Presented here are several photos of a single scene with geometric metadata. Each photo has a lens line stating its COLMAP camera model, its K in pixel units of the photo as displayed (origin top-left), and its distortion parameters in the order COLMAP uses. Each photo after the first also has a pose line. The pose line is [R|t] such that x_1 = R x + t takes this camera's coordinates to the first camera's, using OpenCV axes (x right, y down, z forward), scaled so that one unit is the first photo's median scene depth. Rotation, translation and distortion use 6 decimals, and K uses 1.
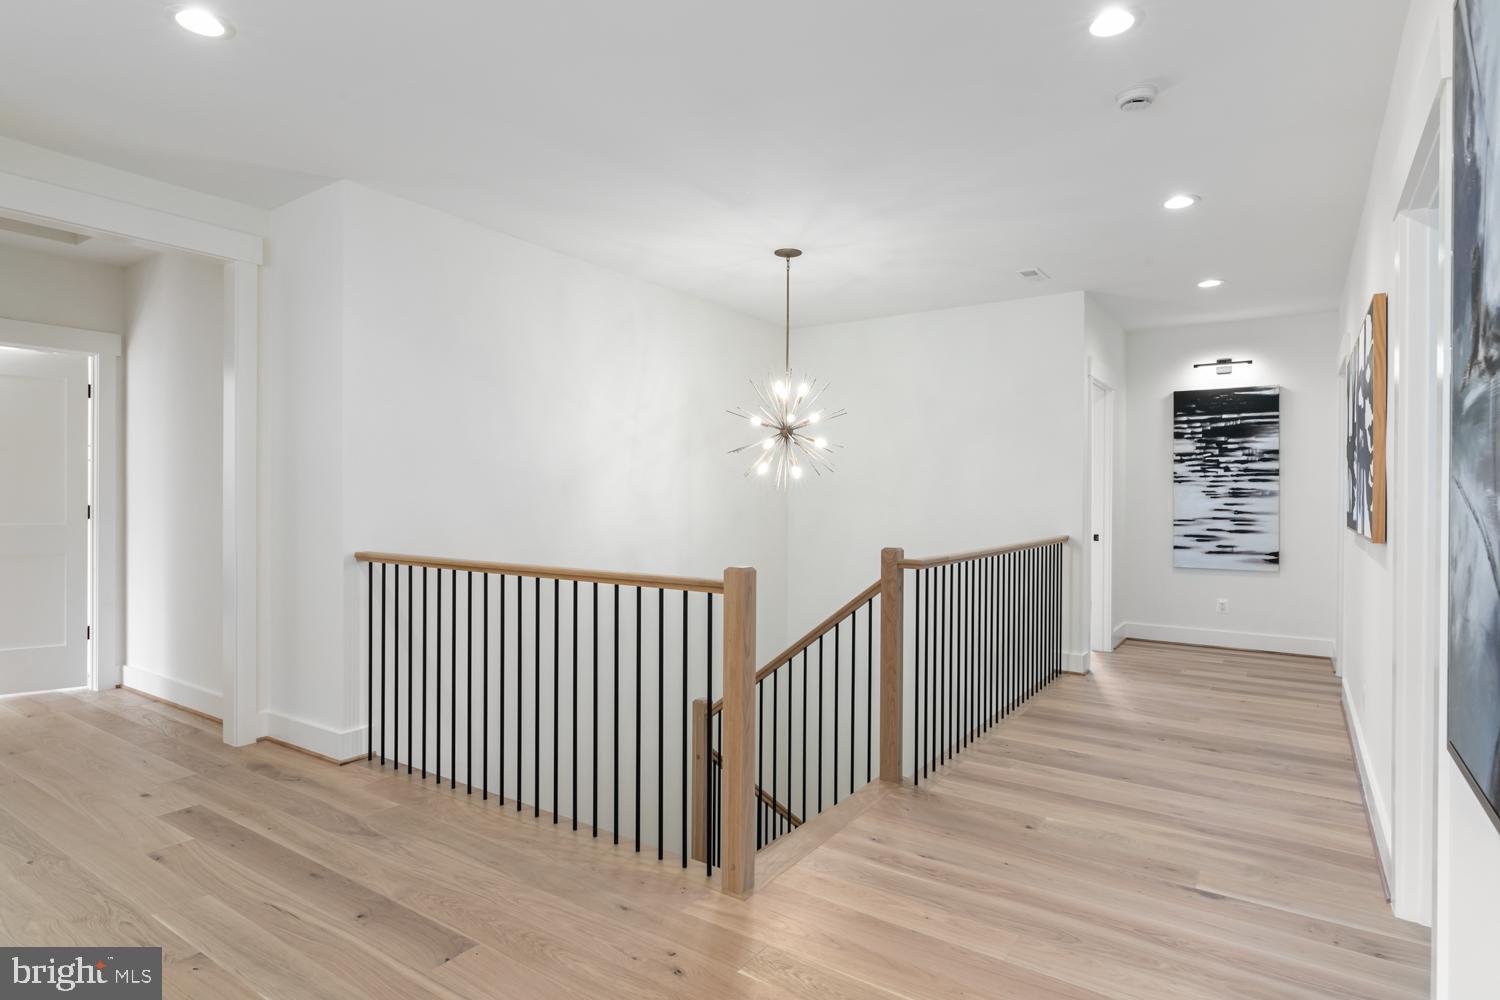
lens RADIAL K [[809.2, 0, 750.0], [0, 809.2, 500.0], [0, 0, 1]] dist [0.000305, 0.000485]
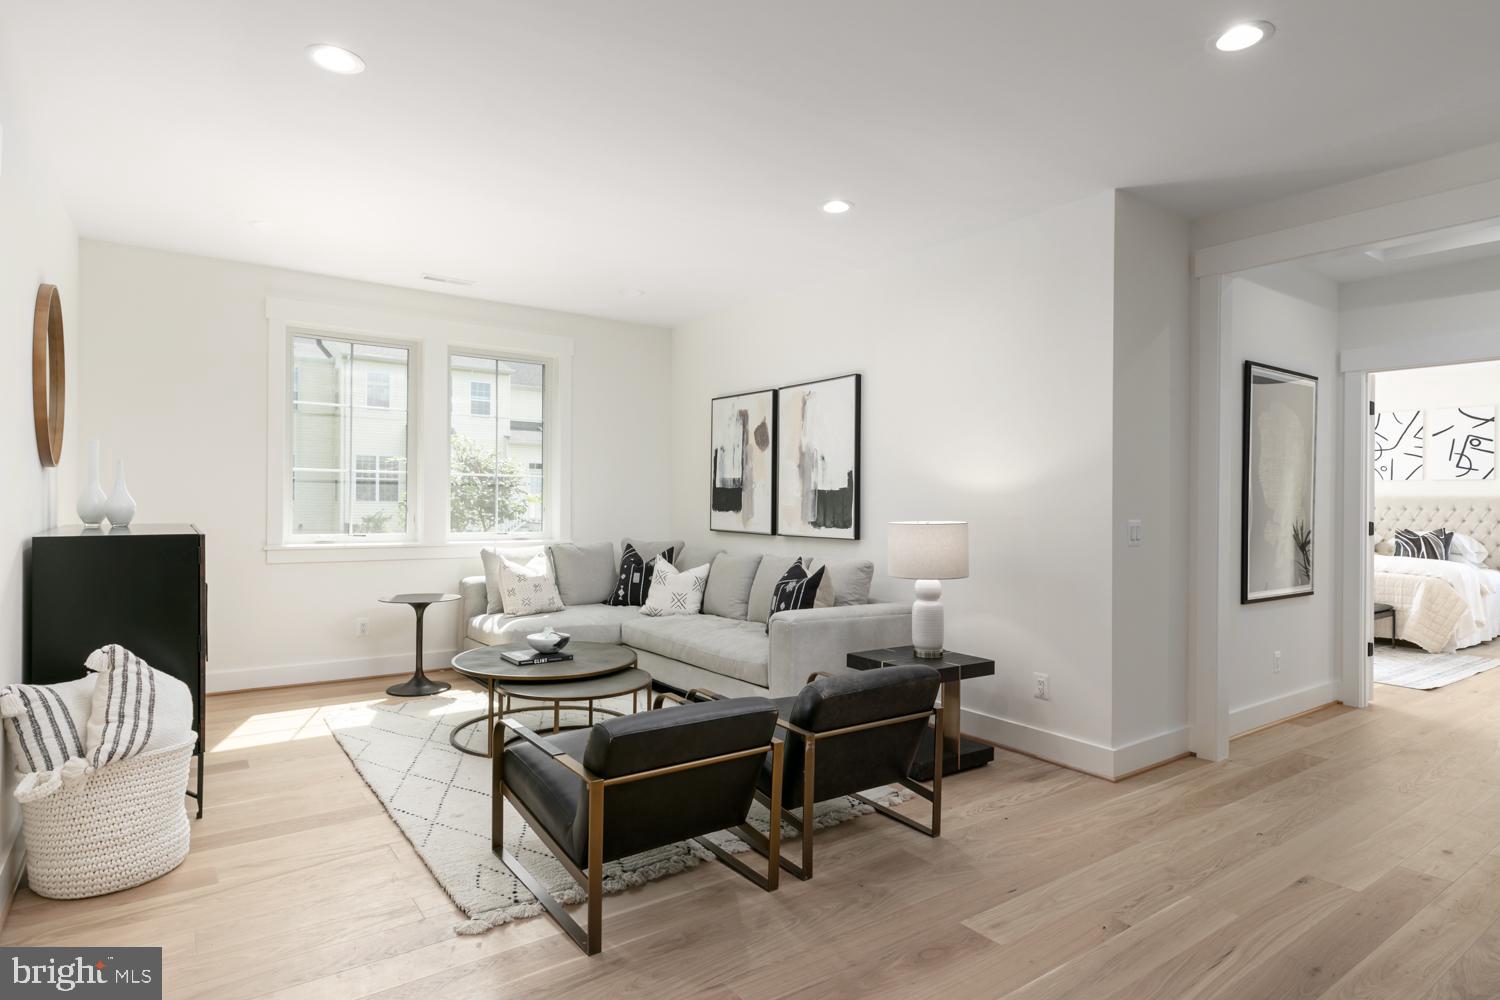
lens RADIAL K [[809.2, 0, 750.0], [0, 809.2, 500.0], [0, 0, 1]] dist [0.000305, 0.000485]
pose [[-0.345278, -0.009551, -0.938452, 0.468867], [-0.017750, 0.999836, -0.003645, -0.005210], [0.938332, 0.015399, -0.345391, 0.775686]]
